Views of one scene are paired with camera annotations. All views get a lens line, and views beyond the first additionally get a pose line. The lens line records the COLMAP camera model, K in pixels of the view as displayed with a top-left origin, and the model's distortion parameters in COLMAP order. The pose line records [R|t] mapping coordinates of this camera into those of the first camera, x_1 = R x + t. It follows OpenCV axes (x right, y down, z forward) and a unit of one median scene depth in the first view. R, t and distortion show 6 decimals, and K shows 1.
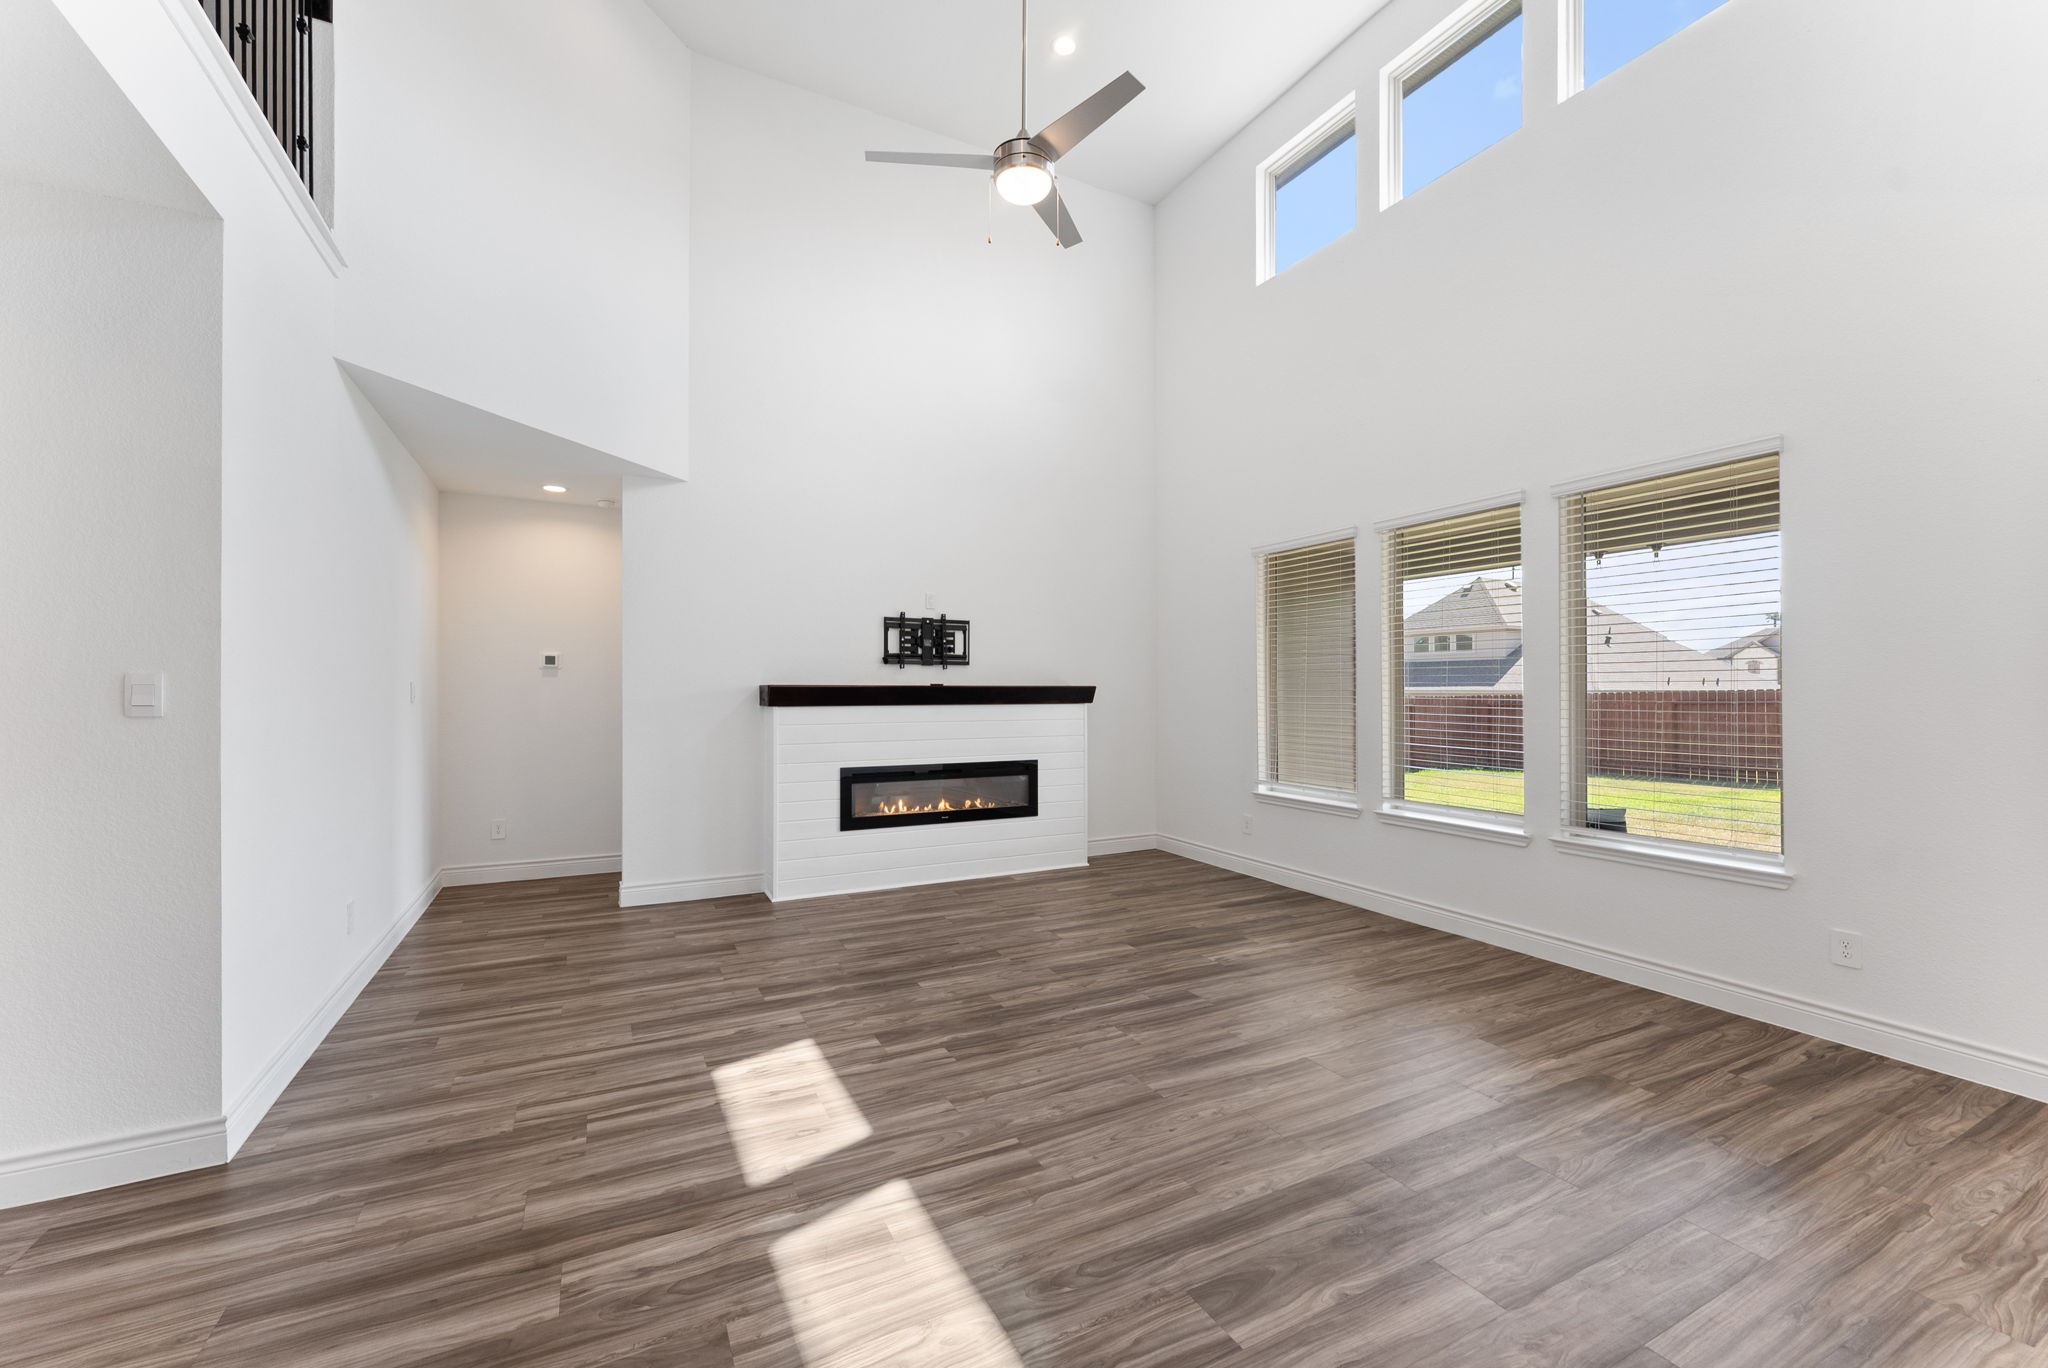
lens RADIAL K [[823.5, 0, 1036.2], [0, 823.5, 688.1], [0, 0, 1]] dist [0.000959, 0.000093]
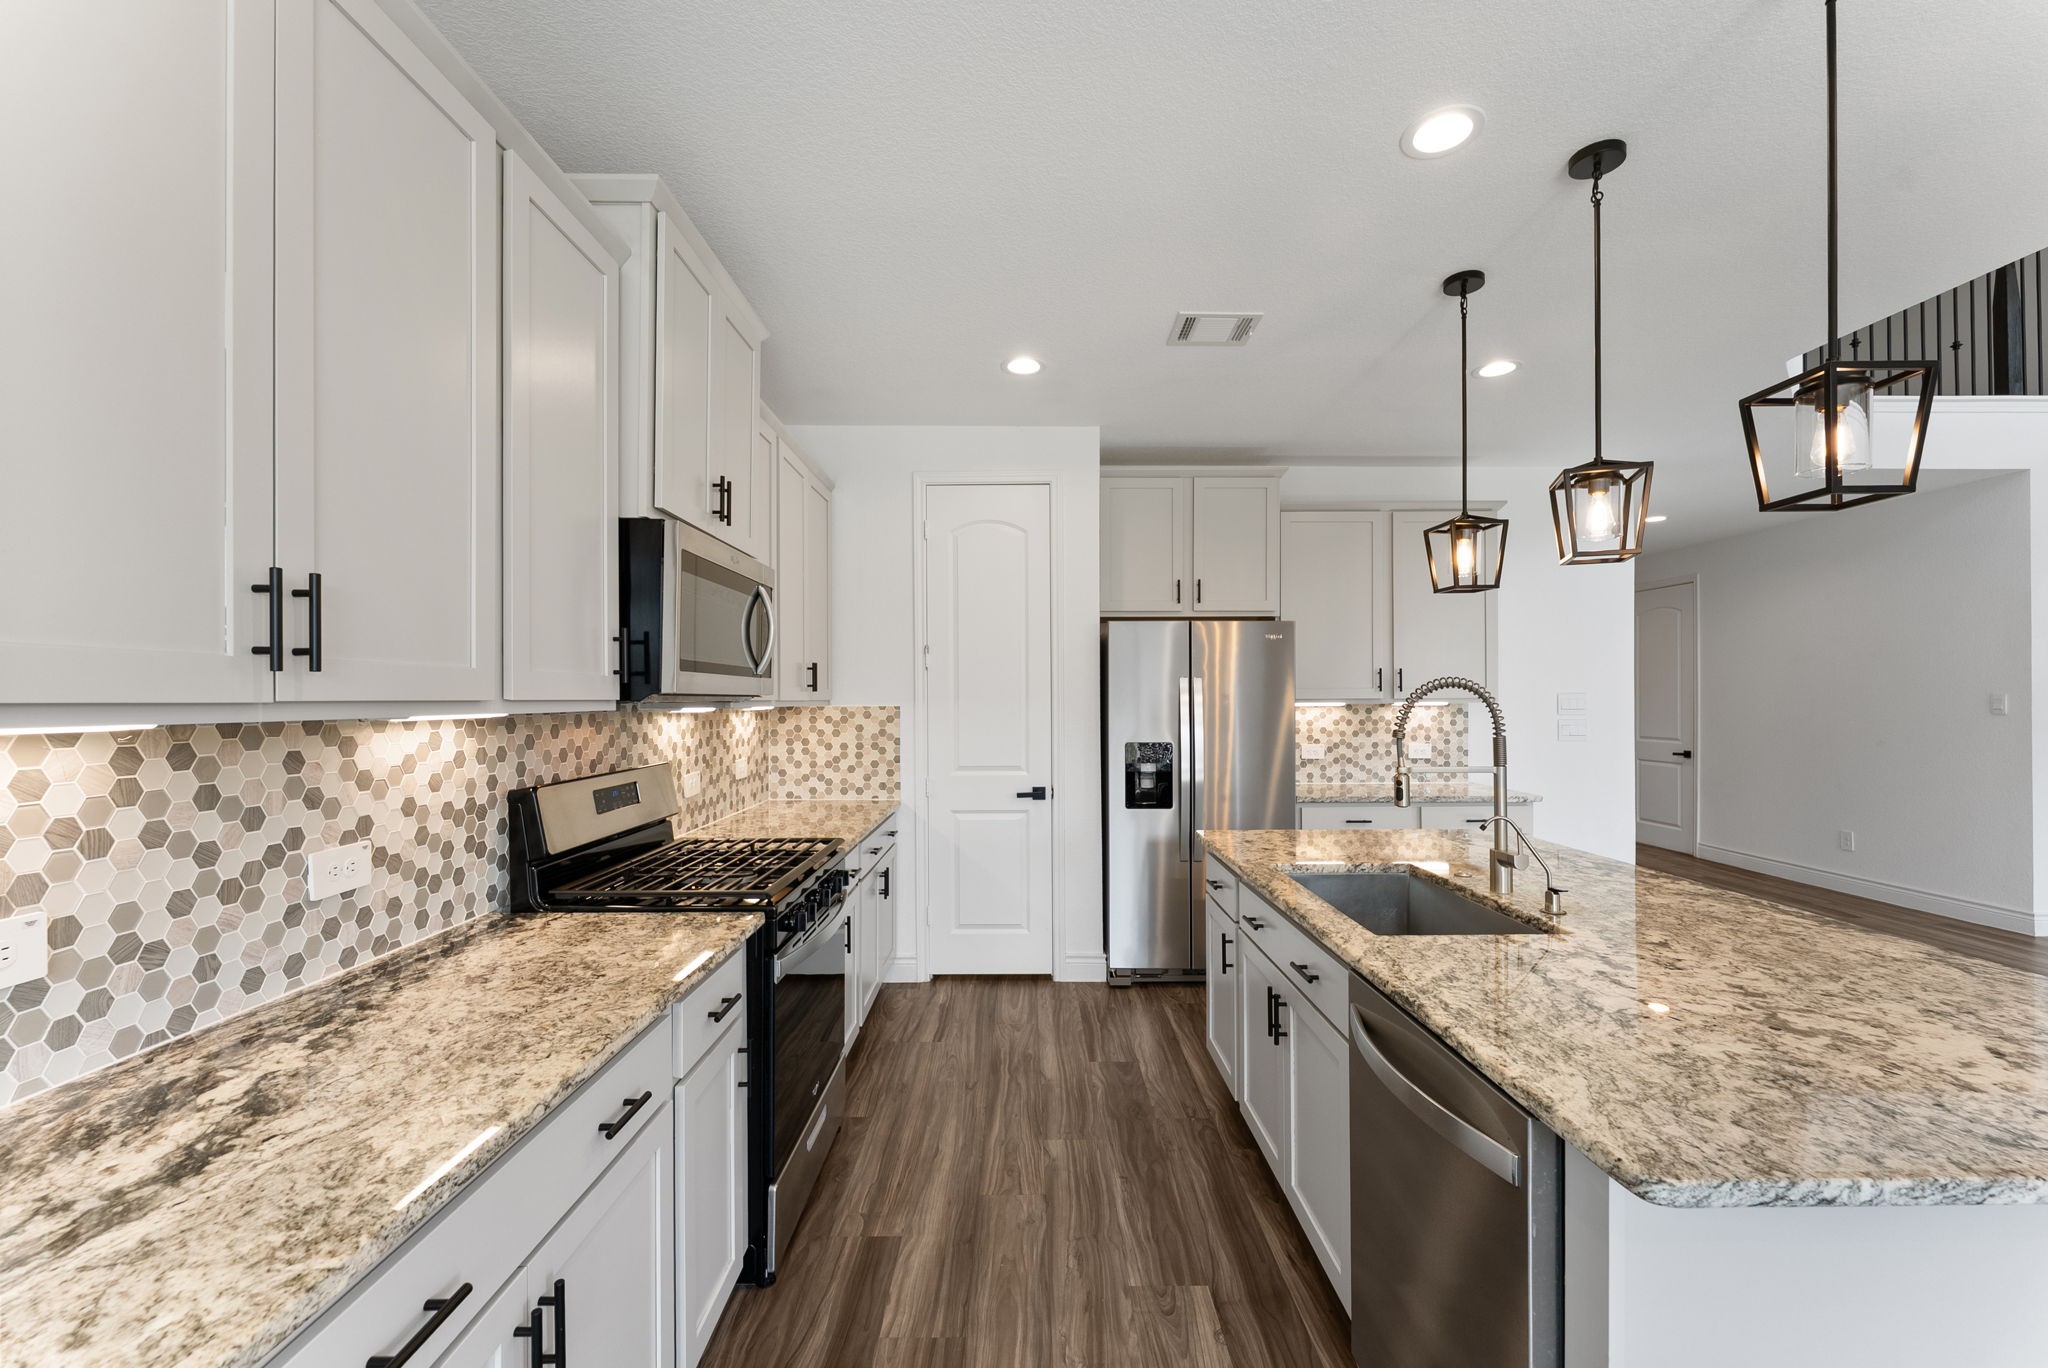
lens RADIAL K [[829.4, 0, 1029.9], [0, 829.4, 697.1], [0, 0, 1]] dist [0.000038, 0.000064]
pose [[-0.455660, -0.002587, -0.890150, 1.046310], [0.002552, 0.999988, -0.004212, -0.003903], [0.890150, -0.004191, -0.455648, -0.139244]]
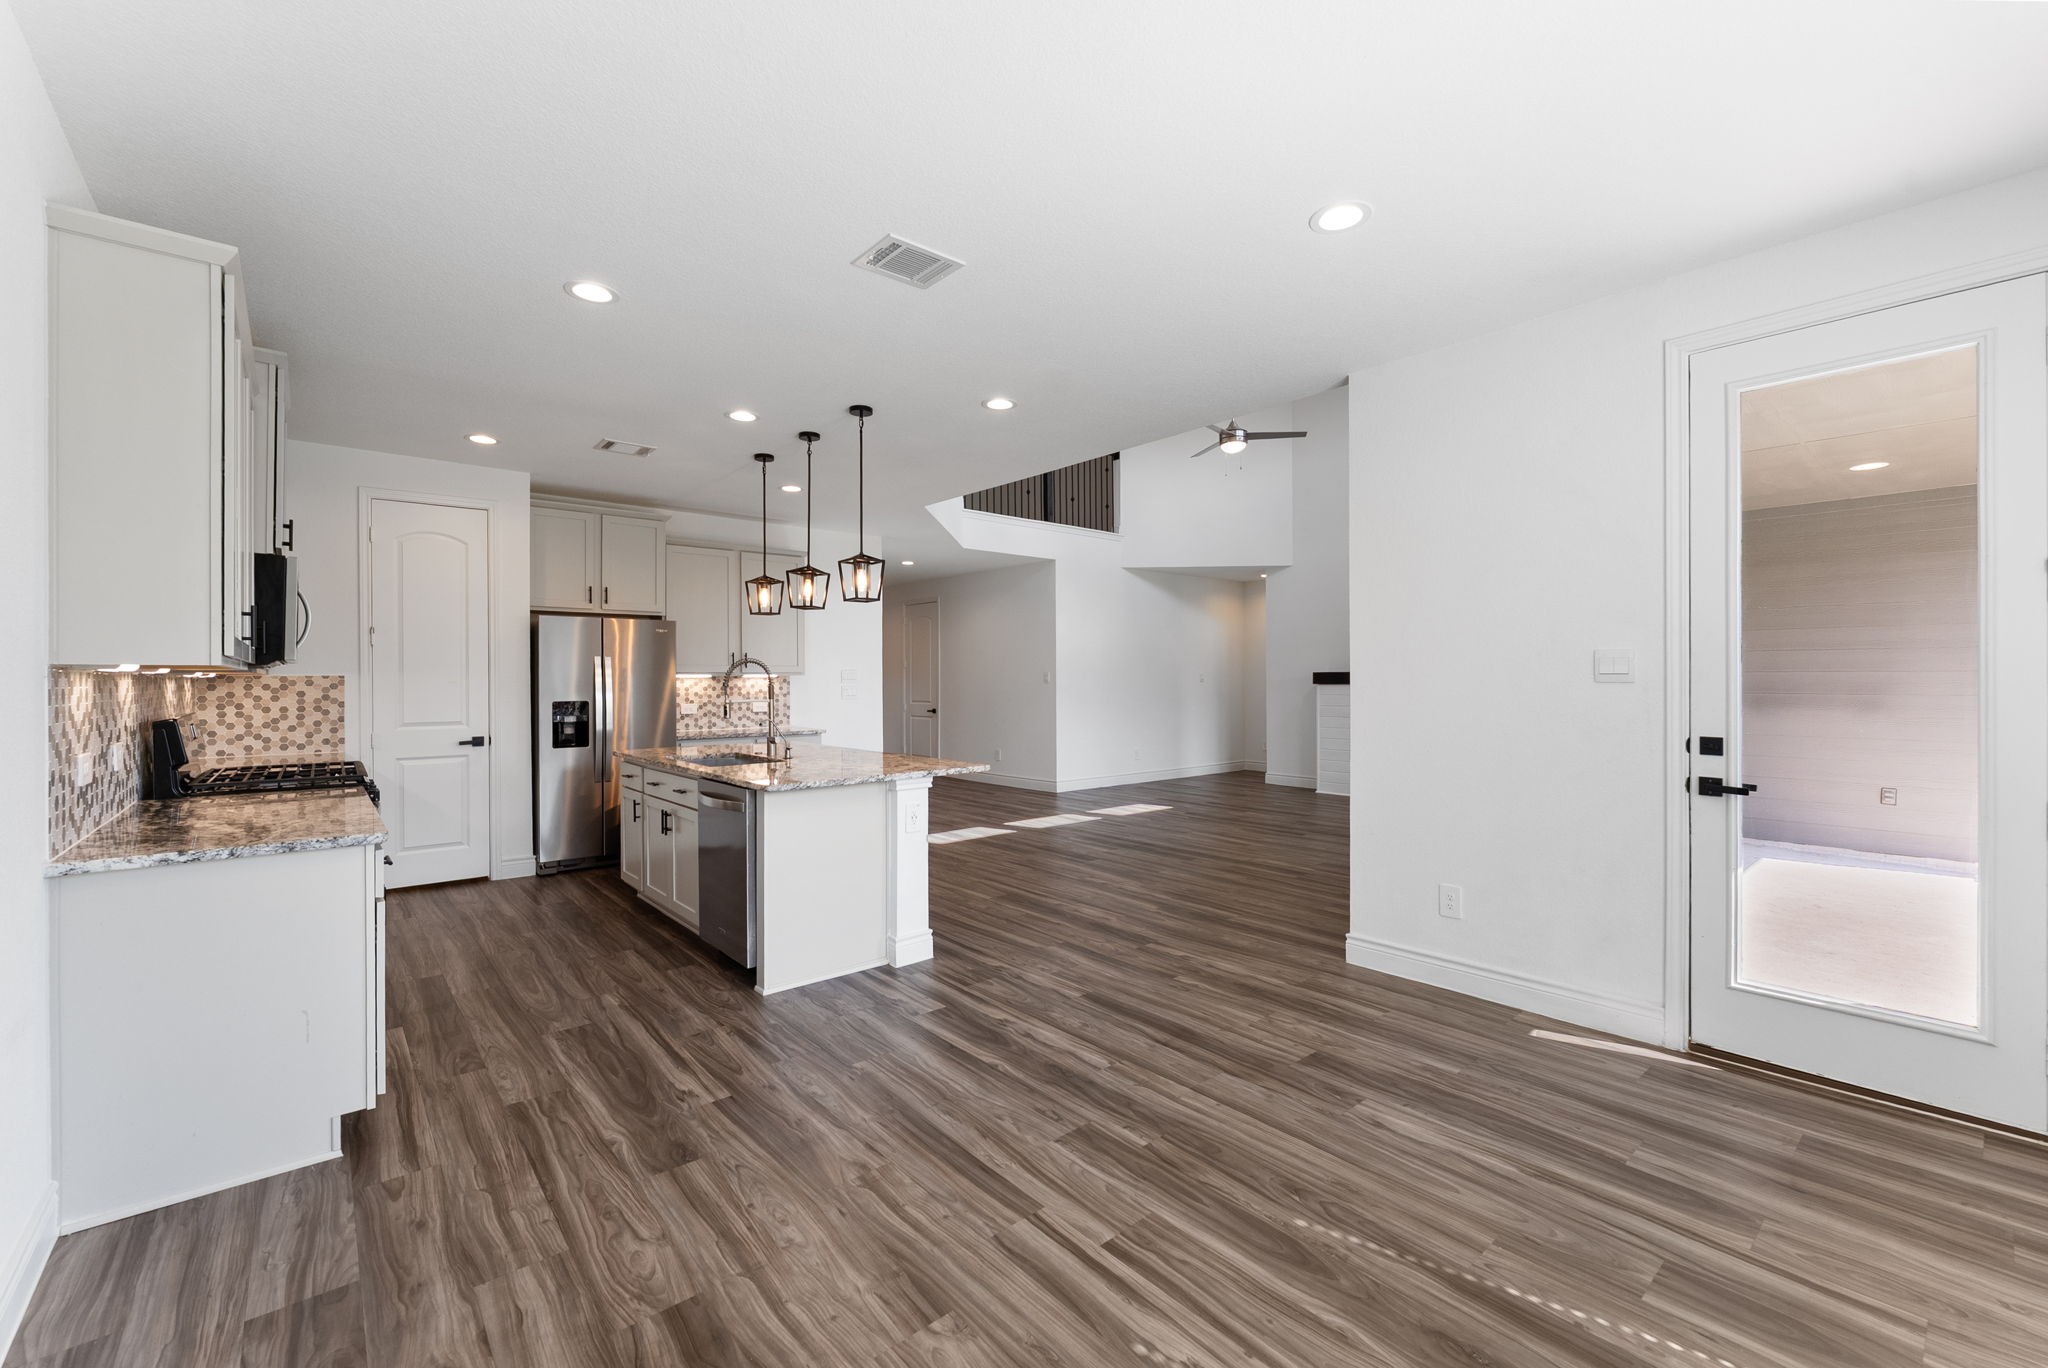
lens RADIAL K [[850.3, 0, 1028.0], [0, 850.3, 679.9], [0, 0, 1]] dist [-0.000579, -0.000042]
pose [[0.224418, -0.002047, -0.974491, 1.642531], [0.004958, 0.999987, -0.000958, 0.013633], [0.974480, -0.004617, 0.224426, -0.036935]]
